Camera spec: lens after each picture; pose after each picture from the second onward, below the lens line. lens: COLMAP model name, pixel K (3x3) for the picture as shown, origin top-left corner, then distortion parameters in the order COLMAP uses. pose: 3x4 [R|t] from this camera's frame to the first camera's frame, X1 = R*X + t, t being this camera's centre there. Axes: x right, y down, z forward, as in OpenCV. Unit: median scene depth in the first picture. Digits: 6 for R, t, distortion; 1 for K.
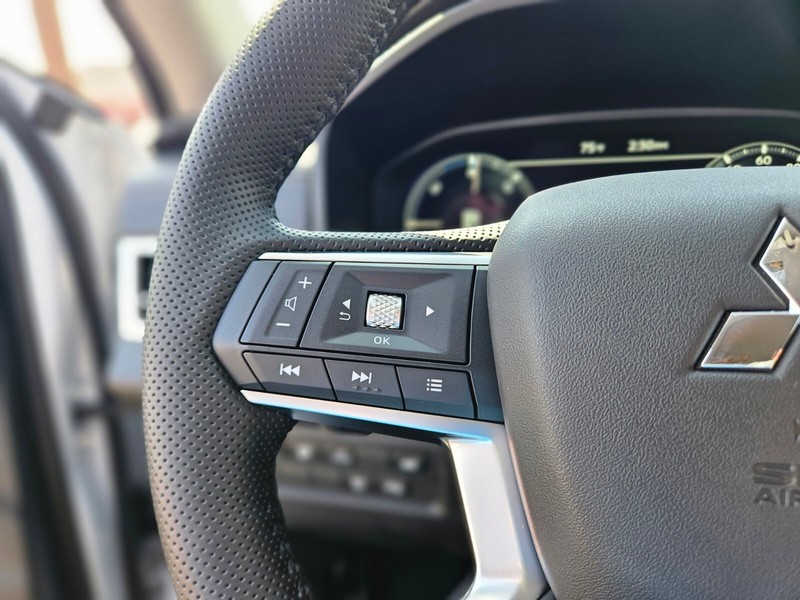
lens RADIAL K [[562.3, 0, 397.6], [0, 562.3, 305.1], [0, 0, 1]] dist [0.006898, 0.002190]
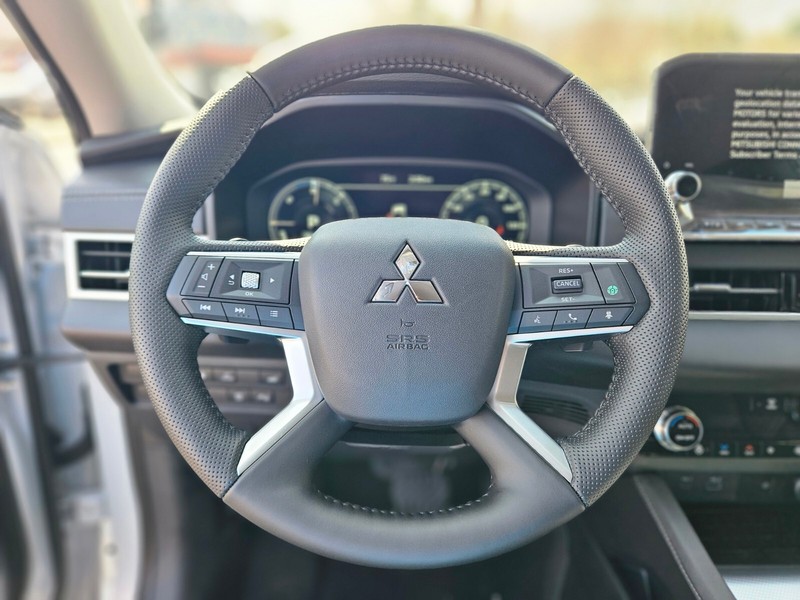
lens RADIAL K [[533.6, 0, 386.2], [0, 533.6, 302.8], [0, 0, 1]] dist [0.067681, -0.062937]
pose [[0.980022, -0.010046, 0.198635, 0.077298], [0.000364, 0.998813, 0.048716, -0.003360], [-0.198889, -0.047670, 0.978862, -1.112085]]
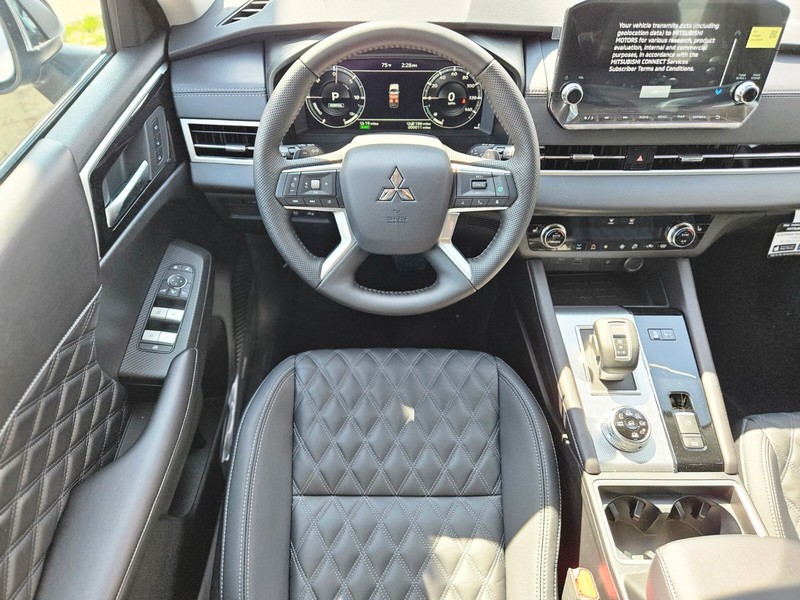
lens RADIAL K [[533.6, 0, 391.5], [0, 533.6, 309.6], [0, 0, 1]] dist [0.067681, -0.062937]
pose [[0.978169, -0.114044, 0.173722, -0.267813], [0.007397, 0.854539, 0.519335, -1.248361], [-0.207680, -0.506712, 0.836727, -2.885421]]
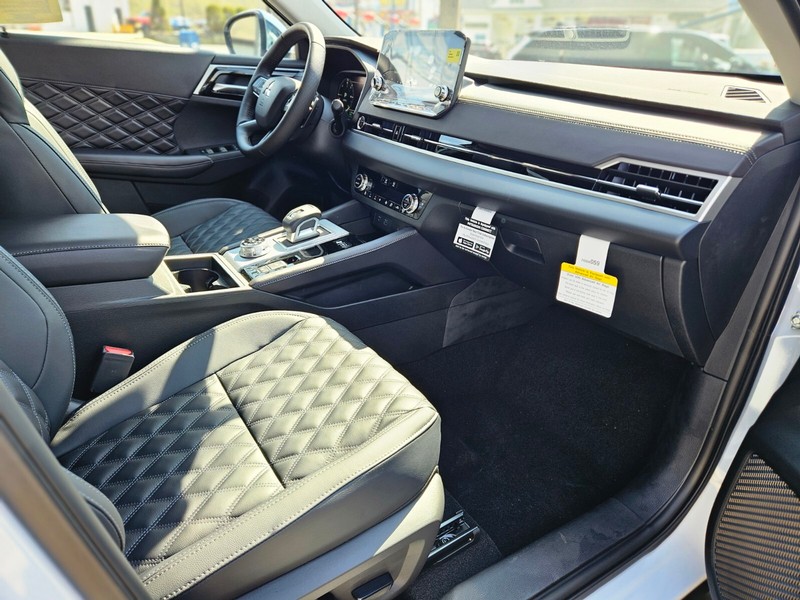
lens RADIAL K [[533.6, 0, 394.7], [0, 533.6, 299.4], [0, 0, 1]] dist [0.067681, -0.062937]
pose [[0.691063, 0.376506, -0.616989, 7.764076], [-0.299665, 0.926040, 0.229456, 0.482236], [0.657748, 0.026321, 0.752778, -3.840464]]
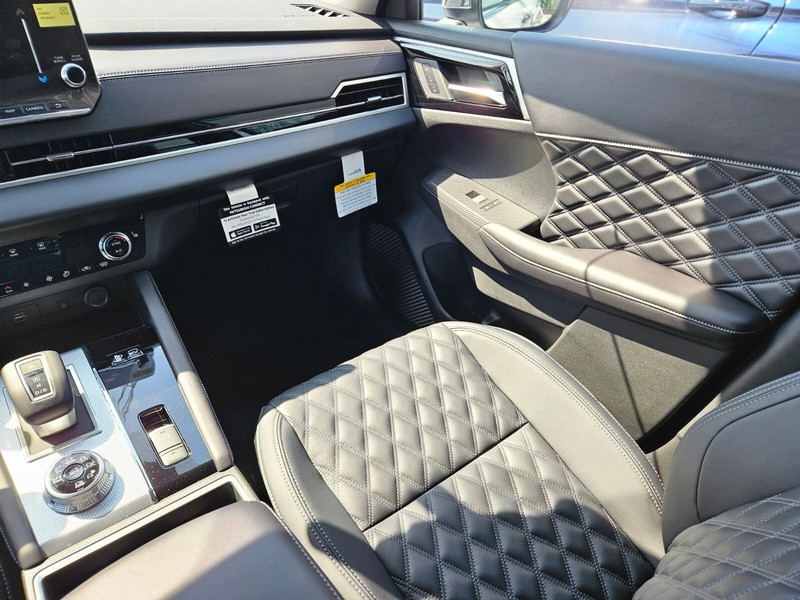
lens RADIAL K [[533.6, 0, 389.1], [0, 533.6, 307.8], [0, 0, 1]] dist [0.067681, -0.062937]
pose [[0.659662, -0.370144, 0.654094, 1.773137], [0.164579, 0.920333, 0.354826, 0.090676], [-0.733321, -0.126415, 0.668027, -3.505287]]
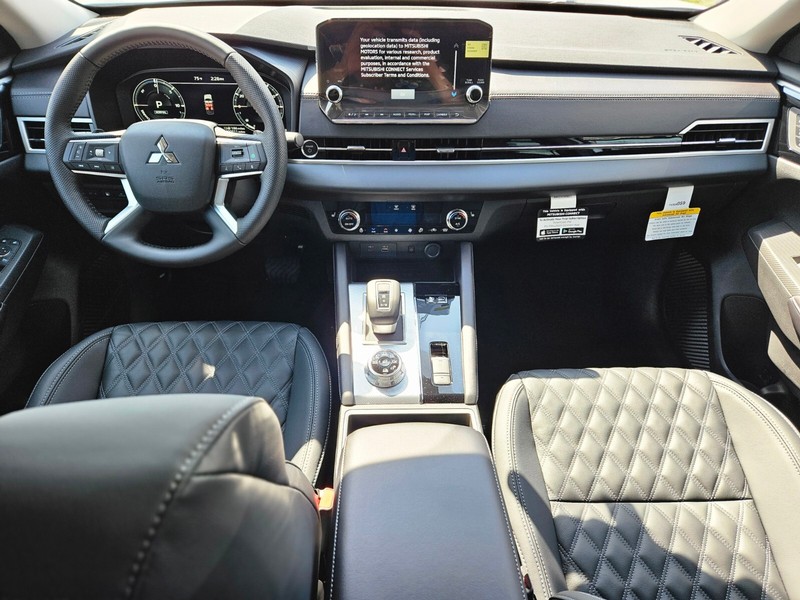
lens RADIAL K [[533.6, 0, 396.9], [0, 533.6, 306.8], [0, 0, 1]] dist [0.067681, -0.062937]
pose [[0.974919, -0.090440, 0.203356, 1.438147], [0.009178, 0.929272, 0.369283, -0.469085], [-0.222370, -0.358154, 0.906795, -4.413630]]
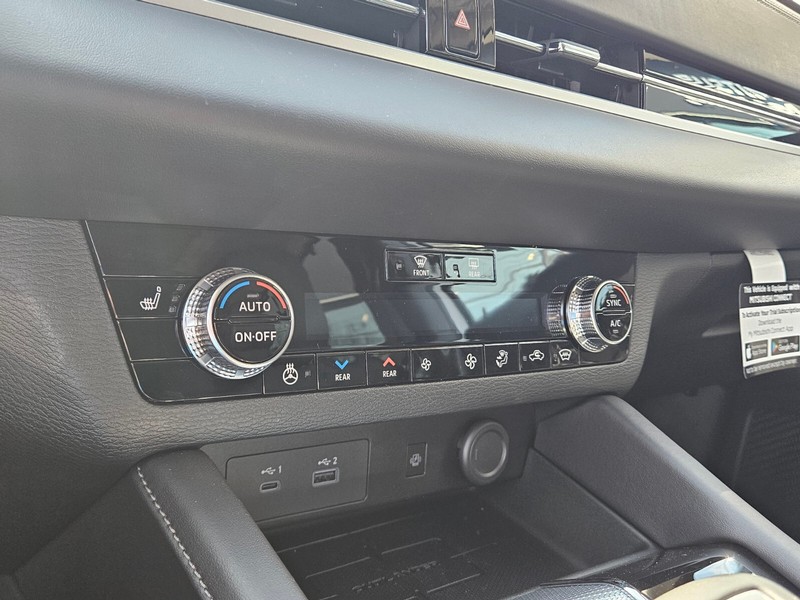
lens RADIAL K [[754.5, 0, 397.3], [0, 754.5, 295.6], [0, 0, 1]] dist [0.045447, 0.000000]
pose [[0.656815, -0.004793, 0.754037, 1.224281], [0.035375, 0.999075, -0.024464, 0.818479], [-0.753222, 0.042742, 0.656376, 0.124271]]
